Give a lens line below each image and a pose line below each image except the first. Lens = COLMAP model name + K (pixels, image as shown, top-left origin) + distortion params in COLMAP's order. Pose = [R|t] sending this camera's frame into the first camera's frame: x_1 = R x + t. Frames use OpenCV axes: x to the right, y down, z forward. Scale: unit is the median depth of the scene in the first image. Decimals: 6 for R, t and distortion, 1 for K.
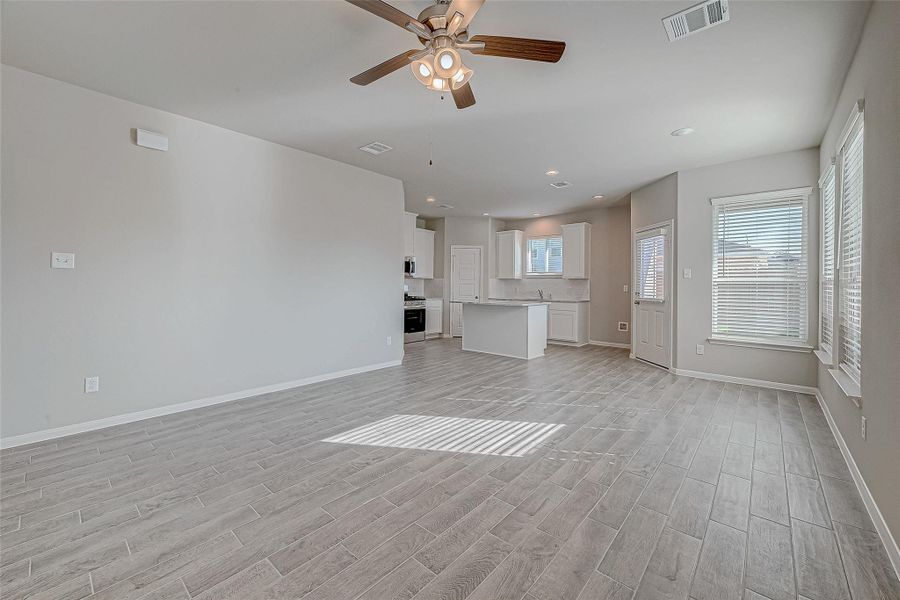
lens RADIAL K [[358.0, 0, 460.1], [0, 358.0, 286.8], [0, 0, 1]] dist [-0.000867, -0.000316]
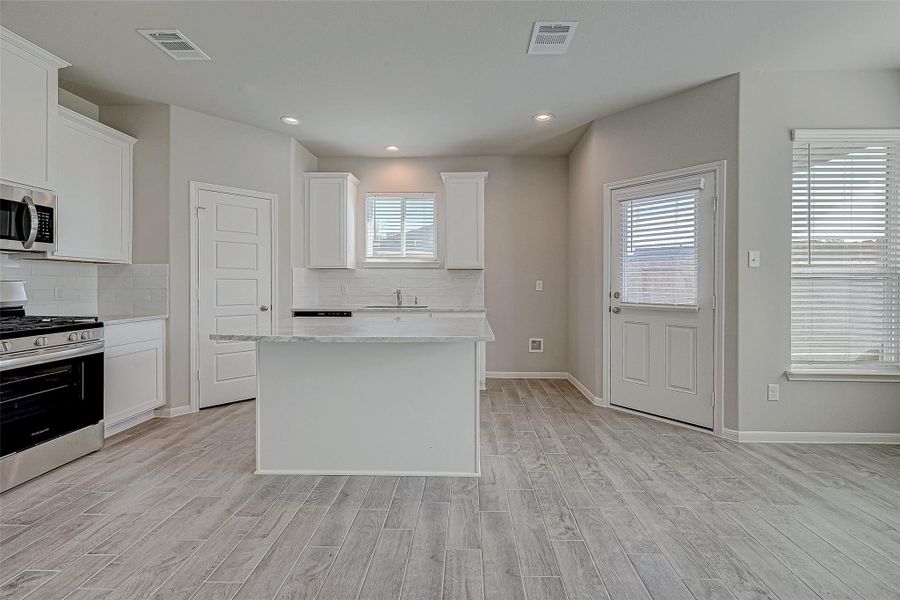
lens RADIAL K [[358.0, 0, 460.1], [0, 358.0, 286.8], [0, 0, 1]] dist [-0.000867, -0.000316]
pose [[0.778640, -0.013663, 0.627322, -0.047420], [0.006105, 0.999881, 0.014199, -0.002783], [-0.627441, -0.007226, 0.778630, 0.546823]]
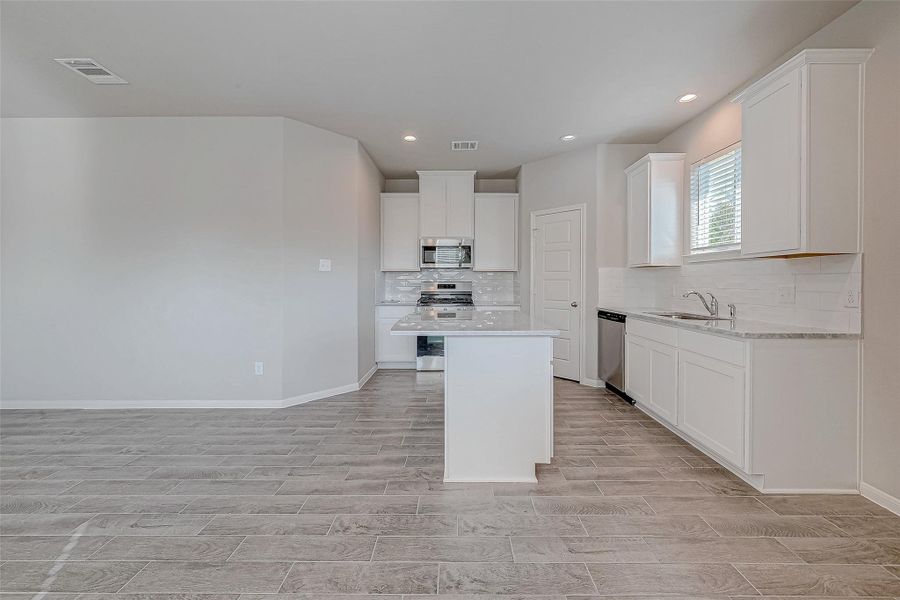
lens RADIAL K [[361.0, 0, 456.8], [0, 361.0, 283.2], [0, 0, 1]] dist [-0.002102, -0.000272]
pose [[0.645778, -0.007408, -0.763489, 0.367871], [0.003489, 0.999971, -0.006751, 0.001132], [0.763517, 0.001696, 0.645786, 0.585322]]
